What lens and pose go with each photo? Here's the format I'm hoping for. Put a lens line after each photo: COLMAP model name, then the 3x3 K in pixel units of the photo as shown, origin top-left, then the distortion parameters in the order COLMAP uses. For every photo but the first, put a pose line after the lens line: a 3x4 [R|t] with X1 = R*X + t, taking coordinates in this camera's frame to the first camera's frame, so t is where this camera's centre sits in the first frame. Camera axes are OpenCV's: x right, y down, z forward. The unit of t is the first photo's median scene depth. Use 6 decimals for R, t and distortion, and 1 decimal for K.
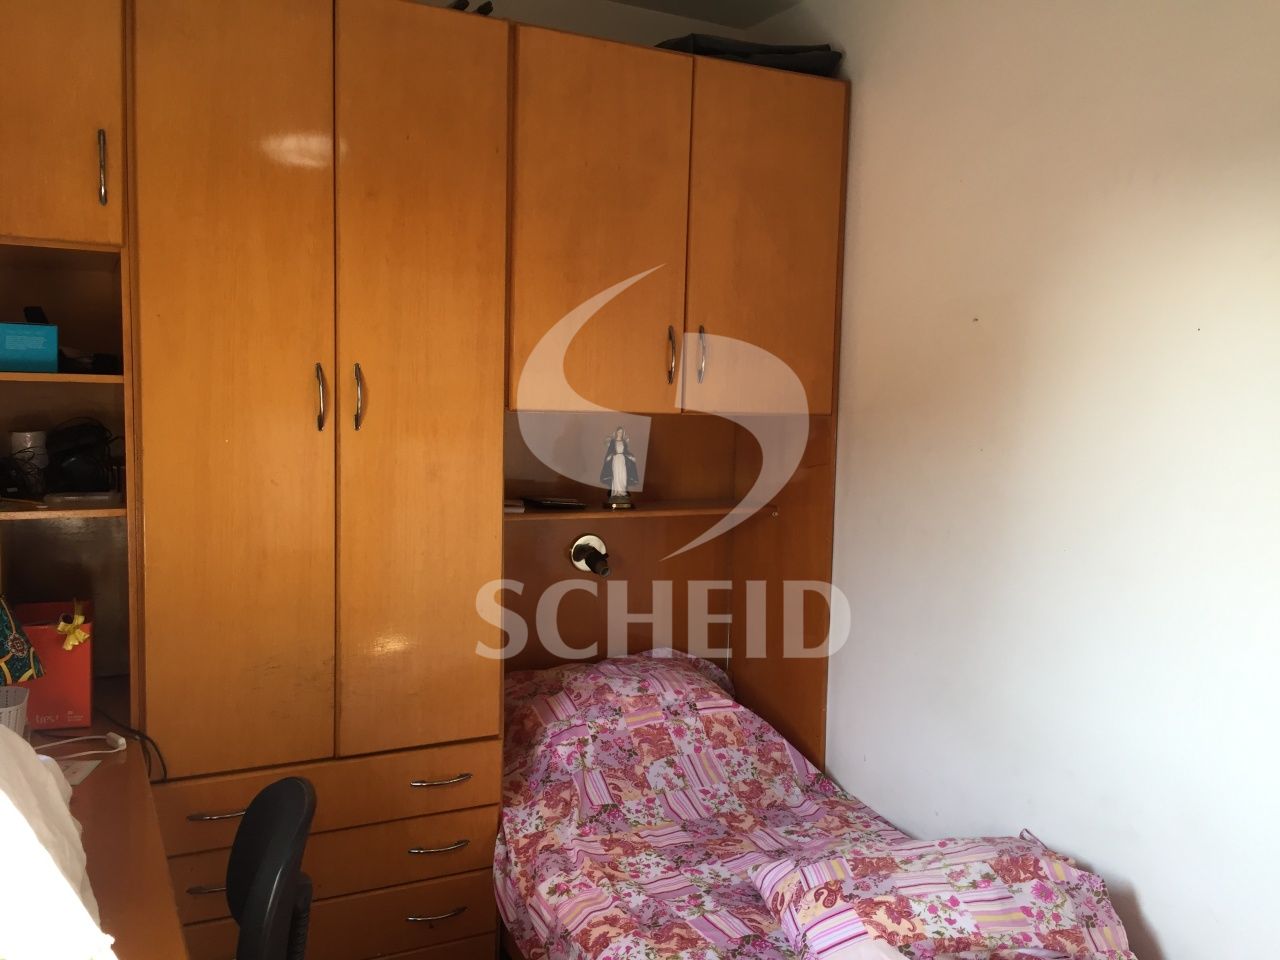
lens RADIAL K [[1066.3, 0, 640.0], [0, 1066.3, 480.0], [0, 0, 1]] dist [-0.002221, -0.004215]
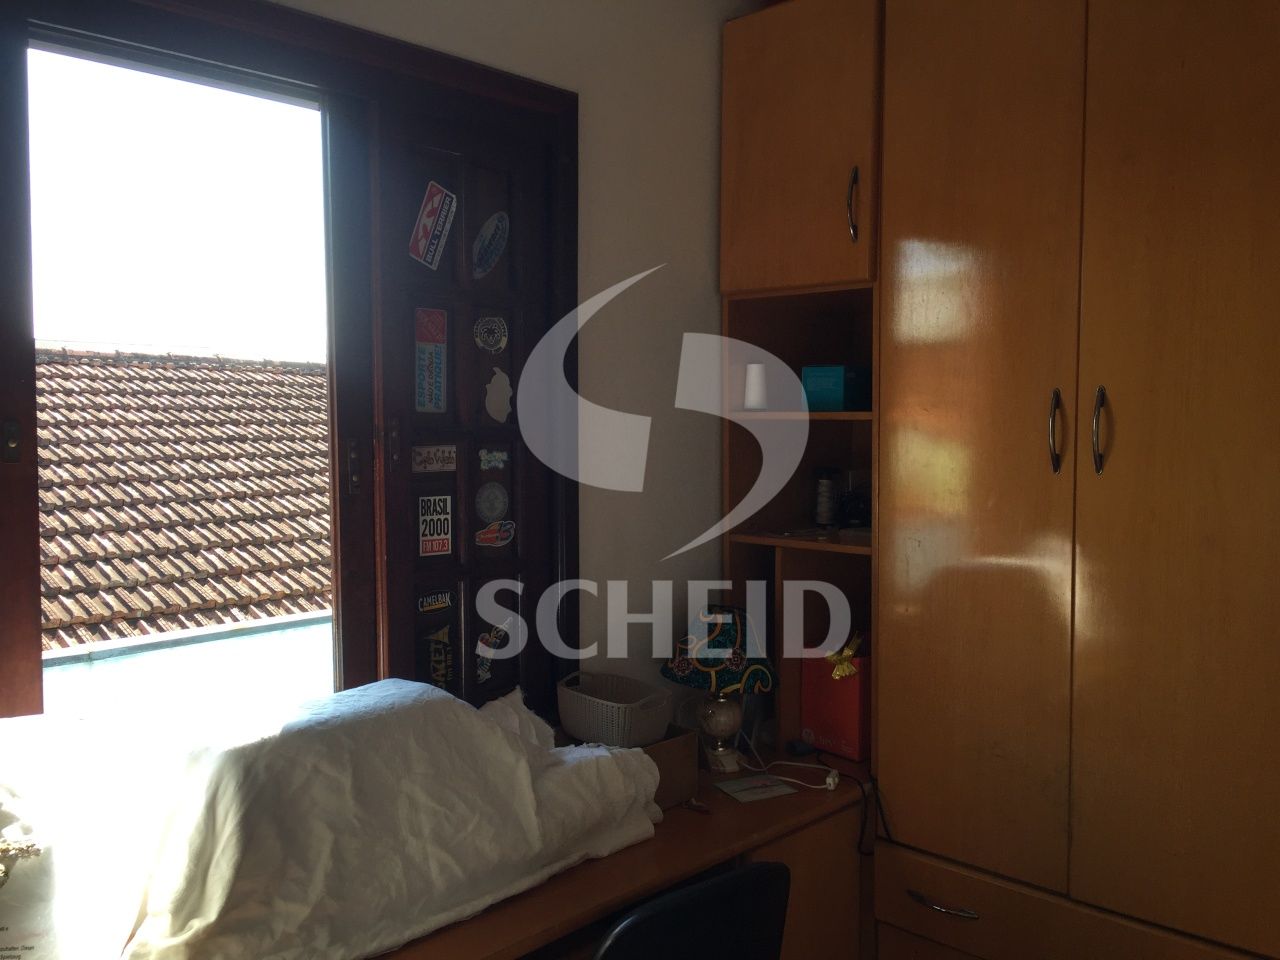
lens RADIAL K [[1101.0, 0, 640.0], [0, 1101.0, 480.0], [0, 0, 1]] dist [0.042285, -0.000455]
pose [[0.296215, 0.031004, -0.954618, 0.424855], [-0.059771, 0.998116, 0.013870, -0.036663], [0.953249, 0.052950, 0.297510, 0.498287]]
